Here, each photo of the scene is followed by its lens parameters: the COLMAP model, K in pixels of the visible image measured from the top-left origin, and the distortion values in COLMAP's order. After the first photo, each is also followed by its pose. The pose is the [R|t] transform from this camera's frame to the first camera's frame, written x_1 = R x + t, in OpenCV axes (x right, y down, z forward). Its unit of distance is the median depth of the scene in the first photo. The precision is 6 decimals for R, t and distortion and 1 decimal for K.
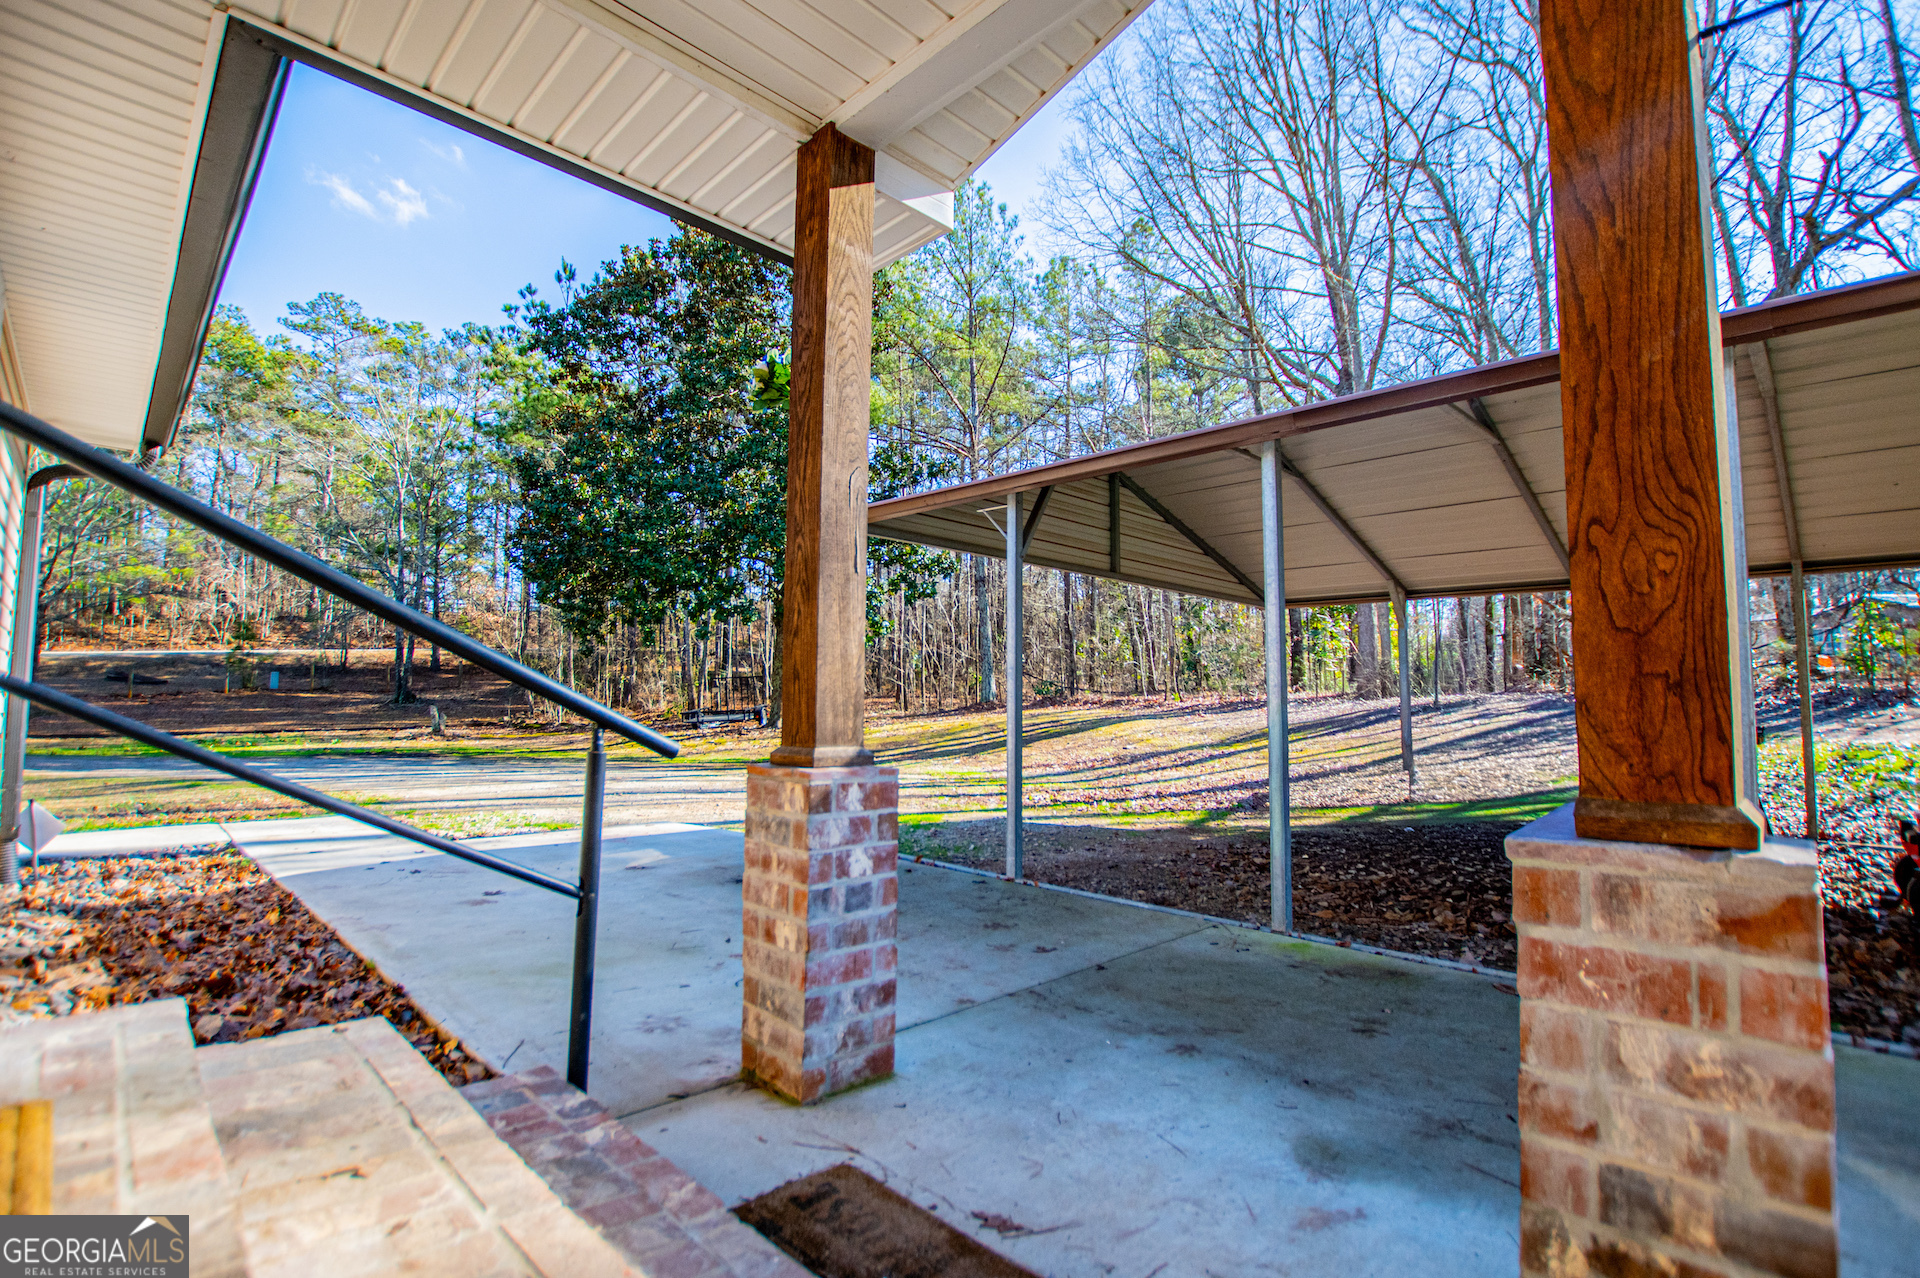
lens RADIAL K [[917.8, 0, 960.0], [0, 917.8, 639.0], [0, 0, 1]] dist [-0.036994, 0.000029]
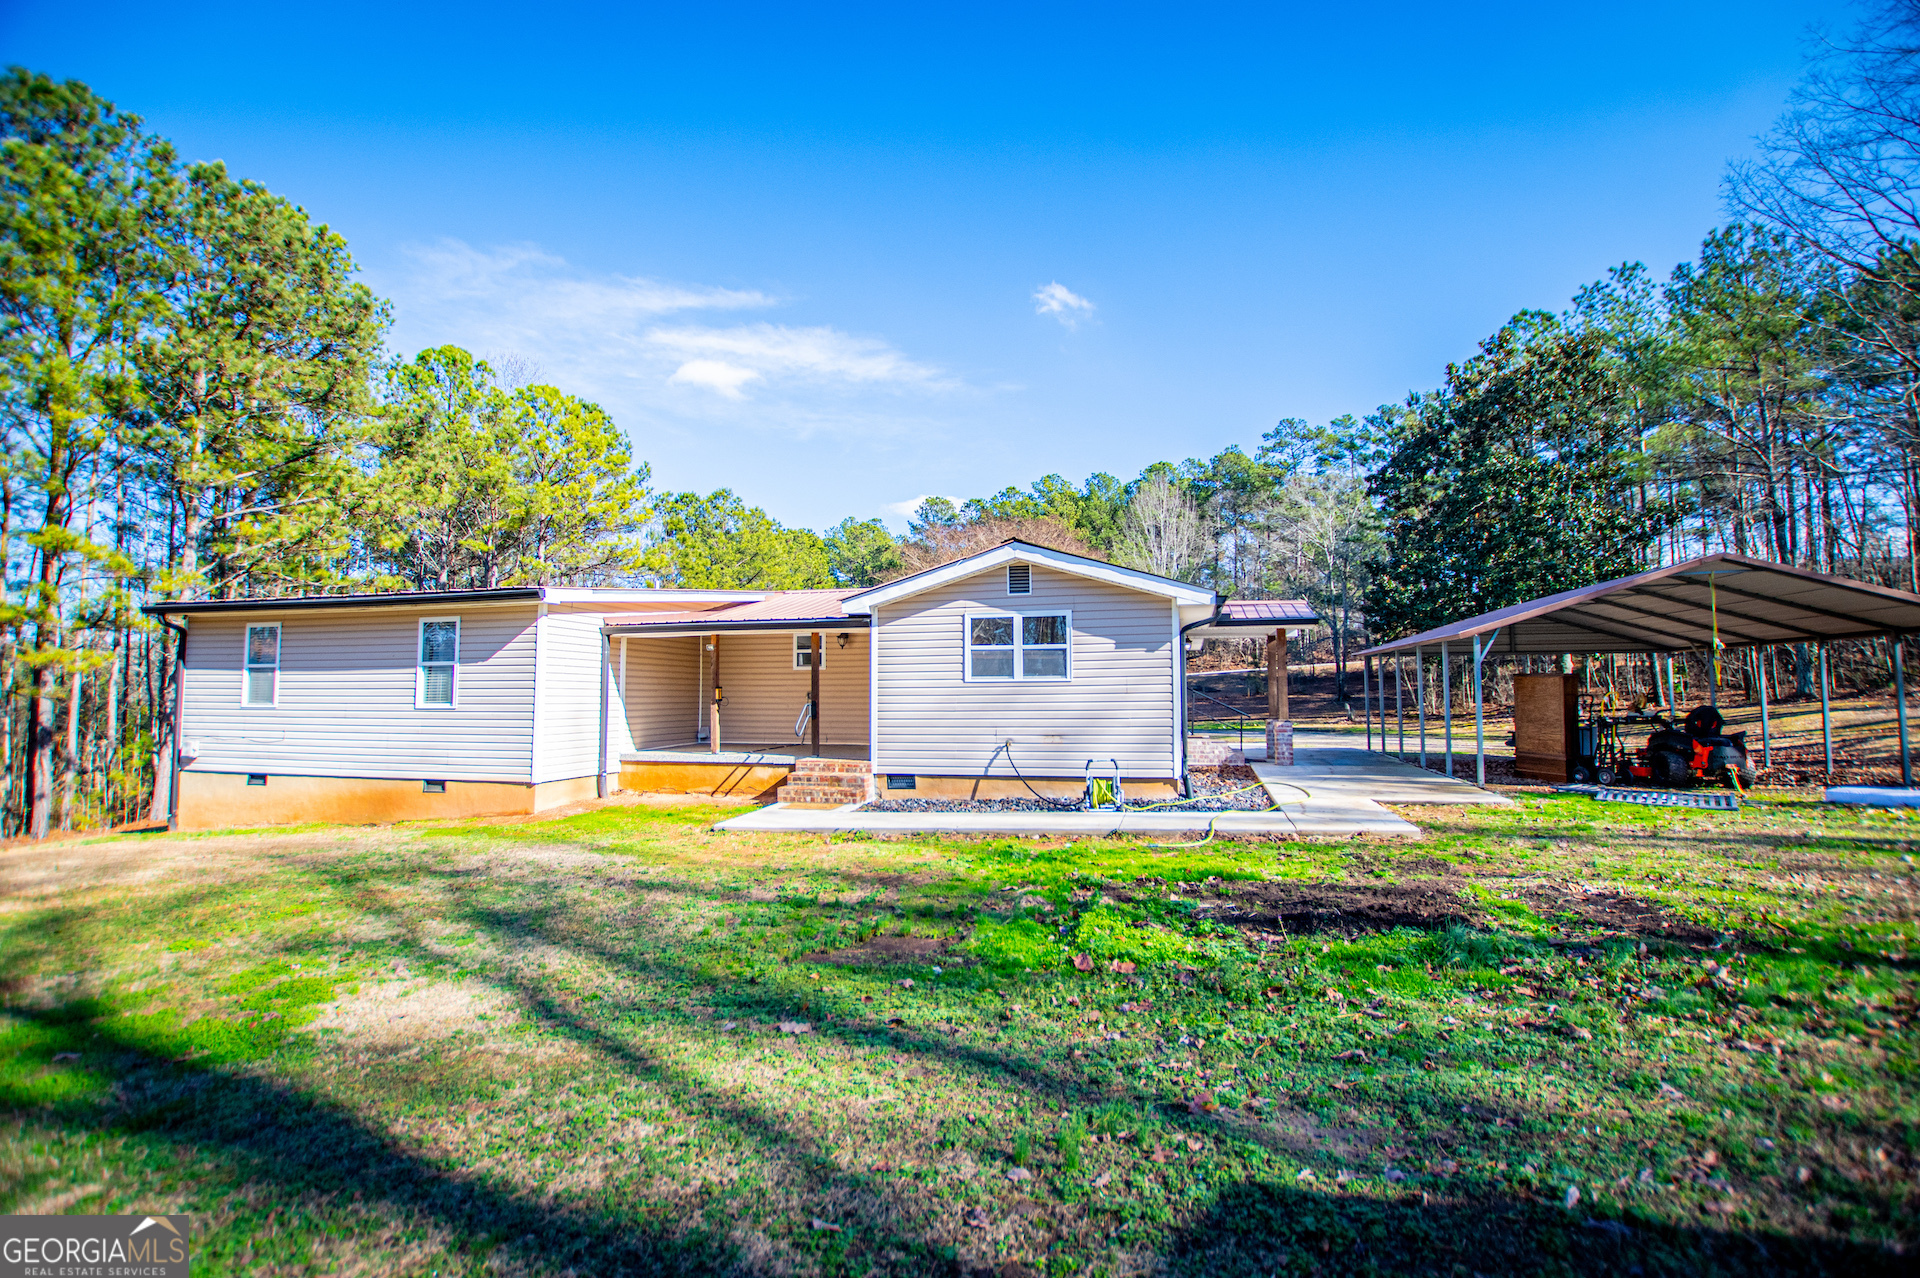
lens RADIAL K [[880.6, 0, 966.0], [0, 880.6, 635.4], [0, 0, 1]] dist [-0.030300, 0.001255]
pose [[0.521734, -0.072295, -0.850040, 0.299575], [0.083783, 0.995928, -0.033278, -0.039691], [0.848984, -0.053857, 0.525666, -0.302108]]
